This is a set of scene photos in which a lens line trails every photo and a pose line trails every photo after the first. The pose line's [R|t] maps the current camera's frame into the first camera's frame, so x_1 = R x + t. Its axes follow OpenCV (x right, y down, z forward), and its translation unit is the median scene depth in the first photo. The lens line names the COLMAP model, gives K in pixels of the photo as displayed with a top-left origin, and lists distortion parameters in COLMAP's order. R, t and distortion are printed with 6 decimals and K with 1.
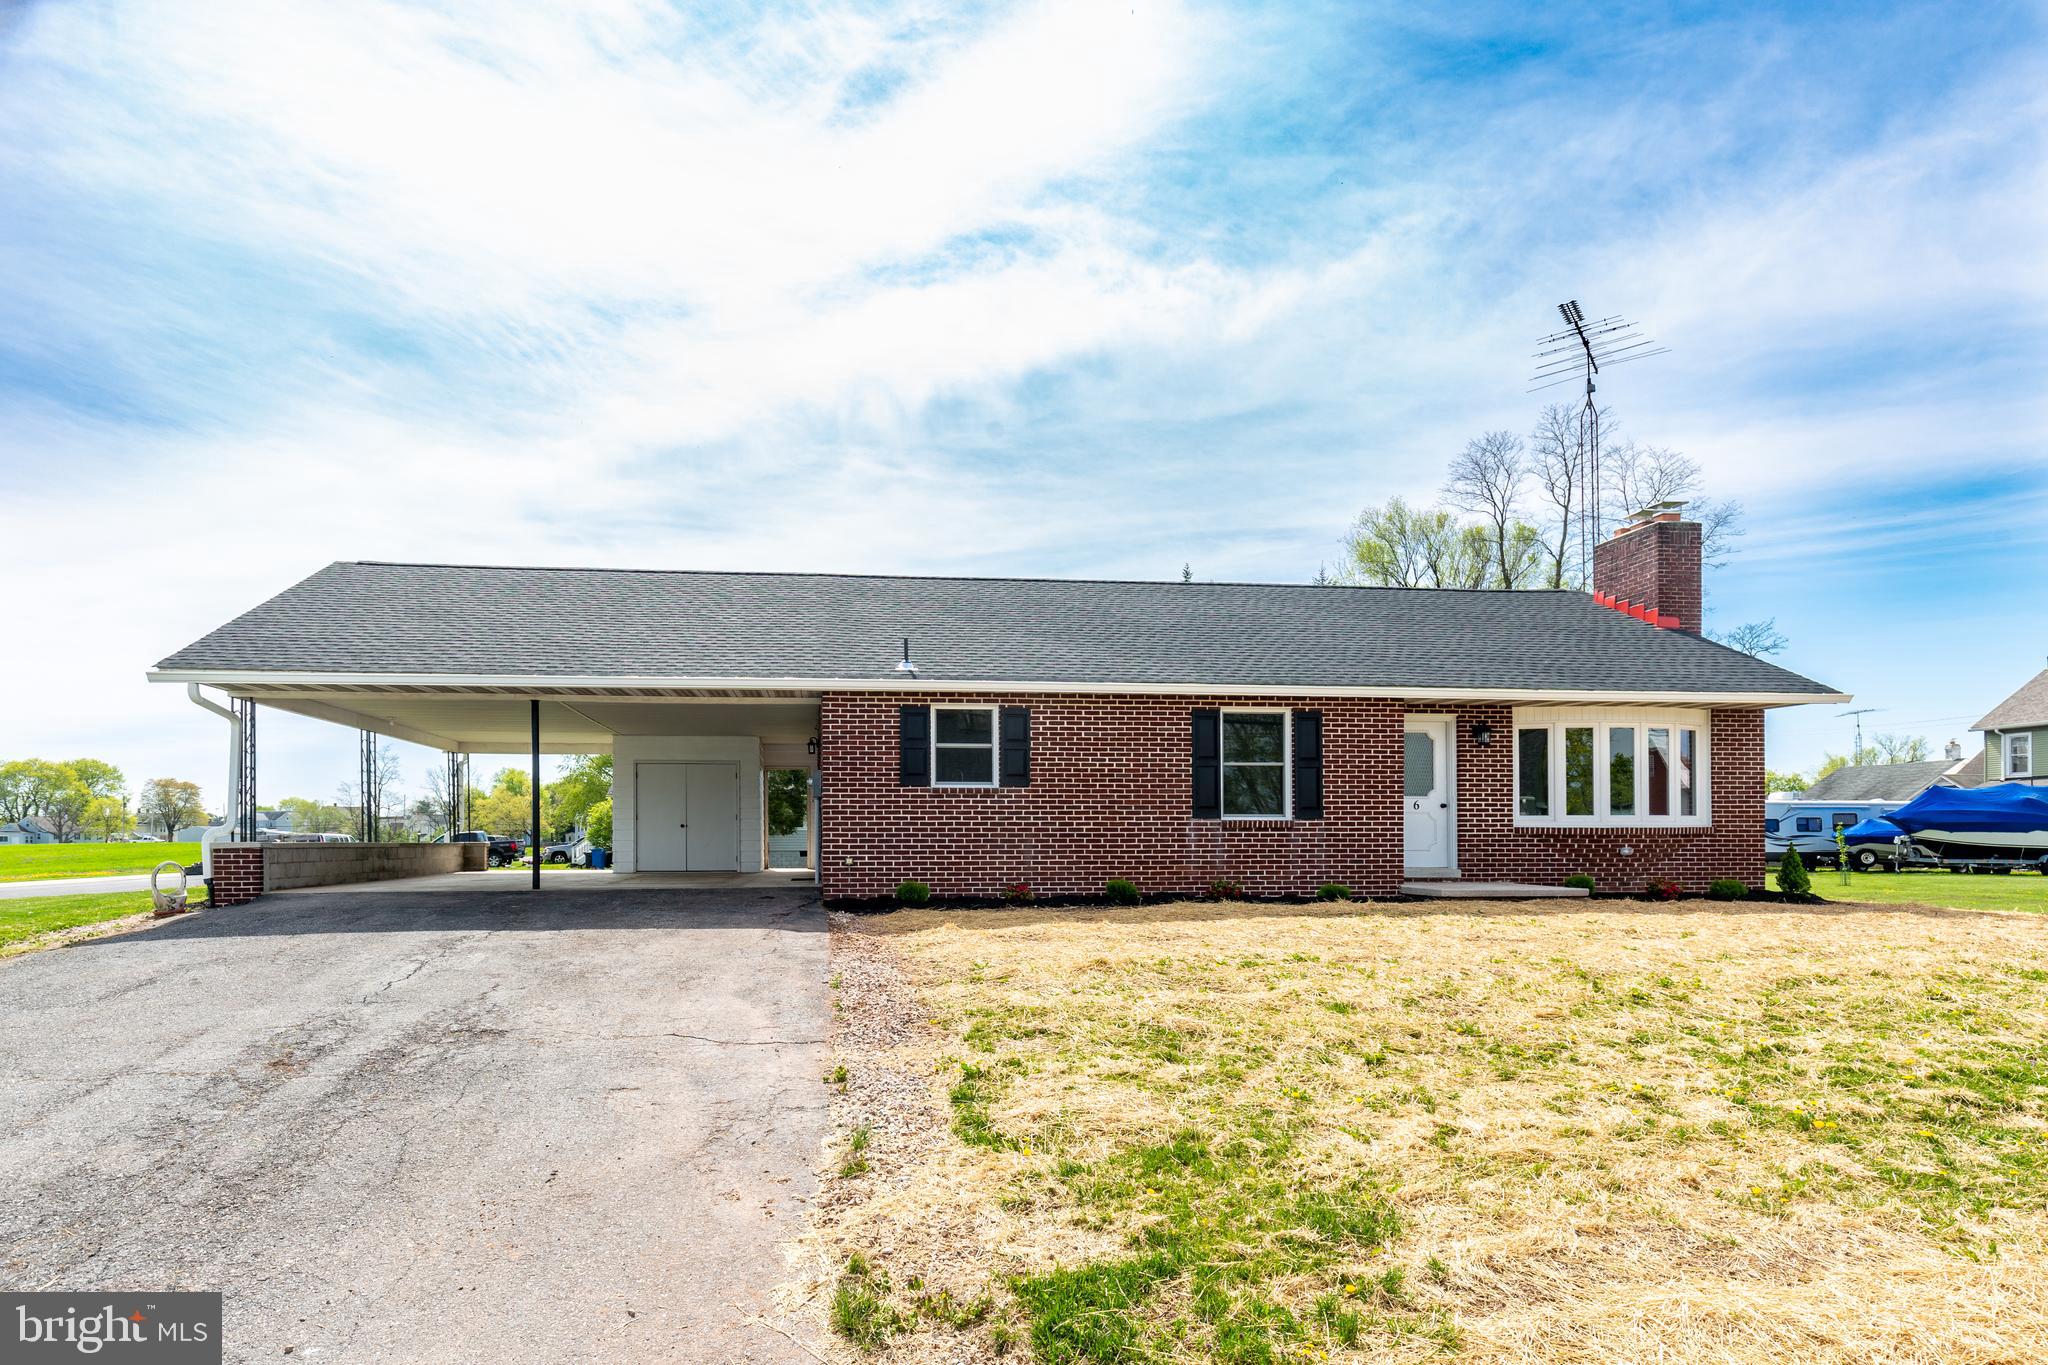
lens RADIAL K [[1072.2, 0, 936.6], [0, 1072.2, 743.9], [0, 0, 1]] dist [0.002015, -0.000314]
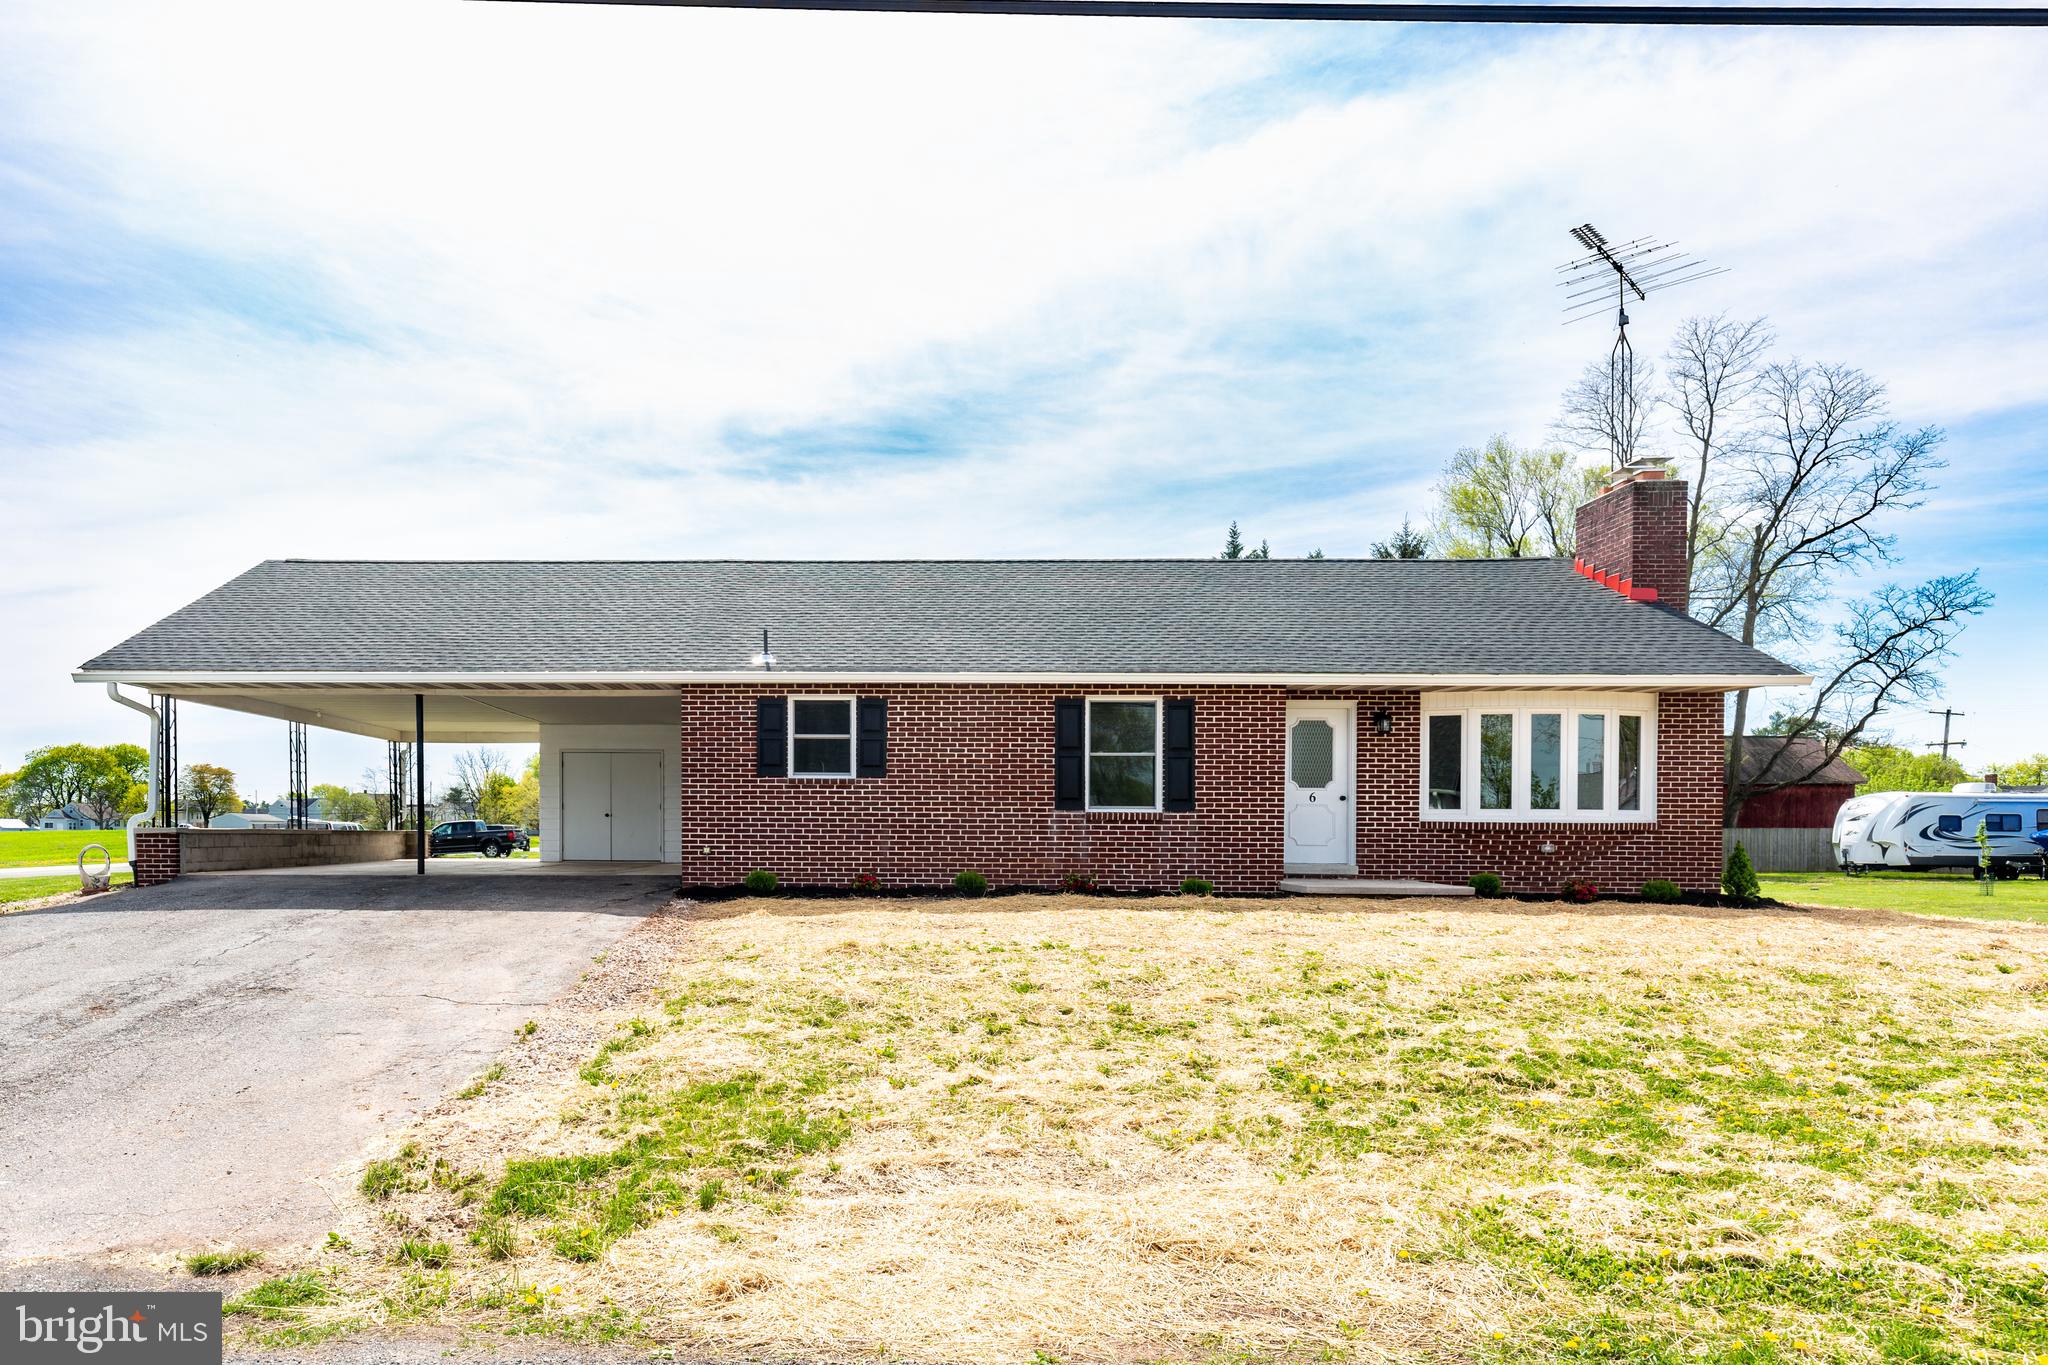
lens RADIAL K [[1200.9, 0, 842.2], [0, 1200.9, 747.4], [0, 0, 1]] dist [0.007496, 0.002790]
pose [[0.990604, -0.002151, -0.136743, 0.198865], [0.004527, 0.999844, 0.017069, -0.007394], [0.136685, -0.017528, 0.990459, -0.110654]]
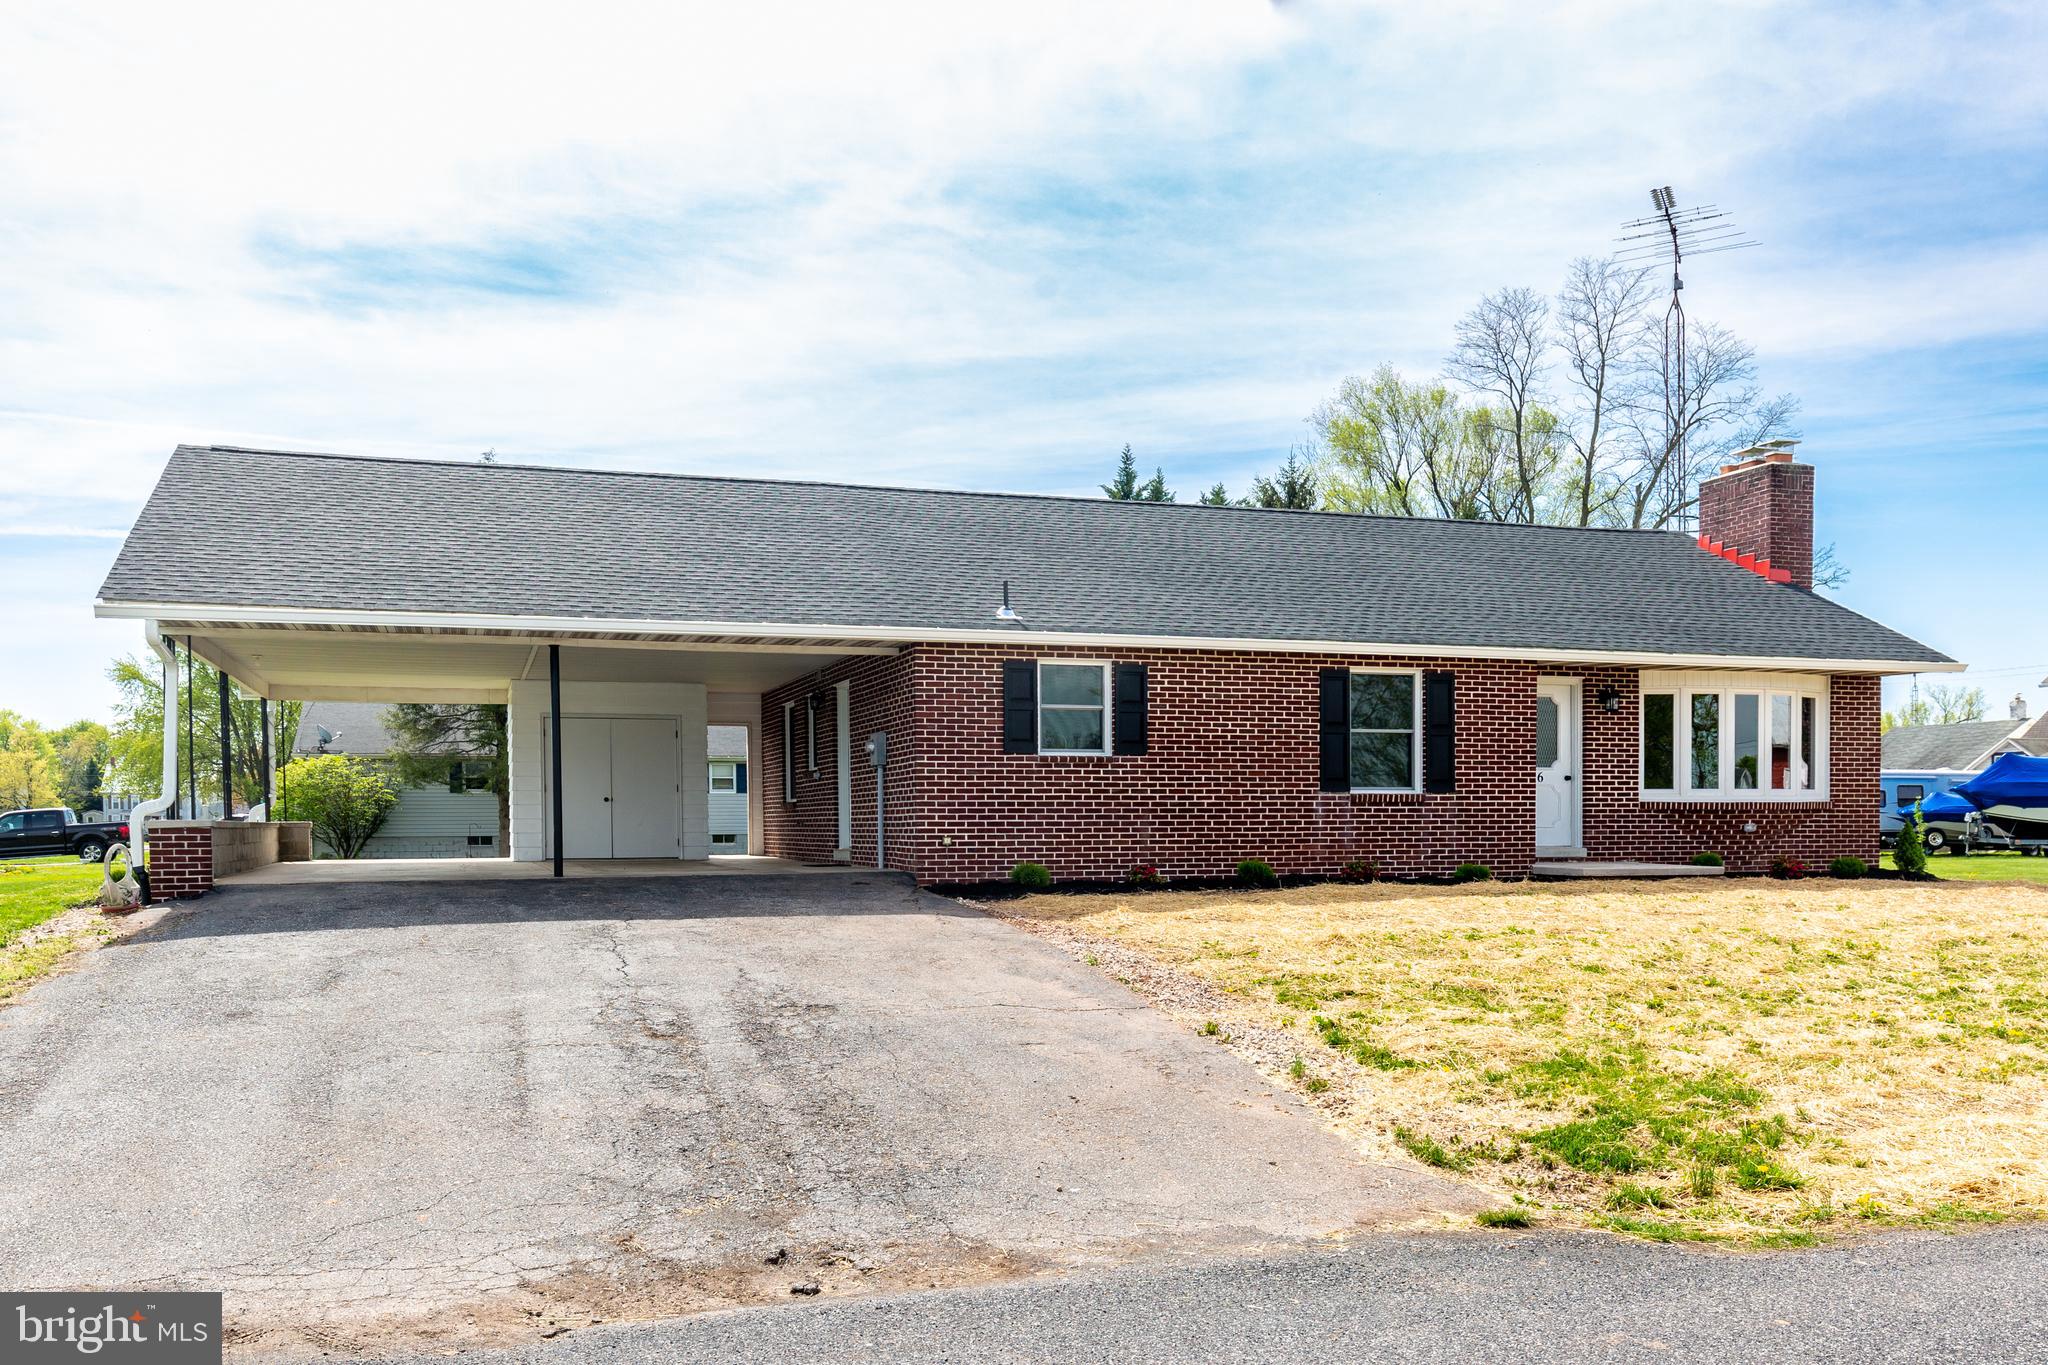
lens RADIAL K [[1603.7, 0, 953.5], [0, 1603.7, 744.4], [0, 0, 1]] dist [0.012362, -0.006371]
pose [[0.983713, 0.006816, 0.179615, -0.301863], [-0.014297, 0.999082, 0.040391, -0.019678], [-0.179174, -0.042301, 0.982907, -0.255104]]
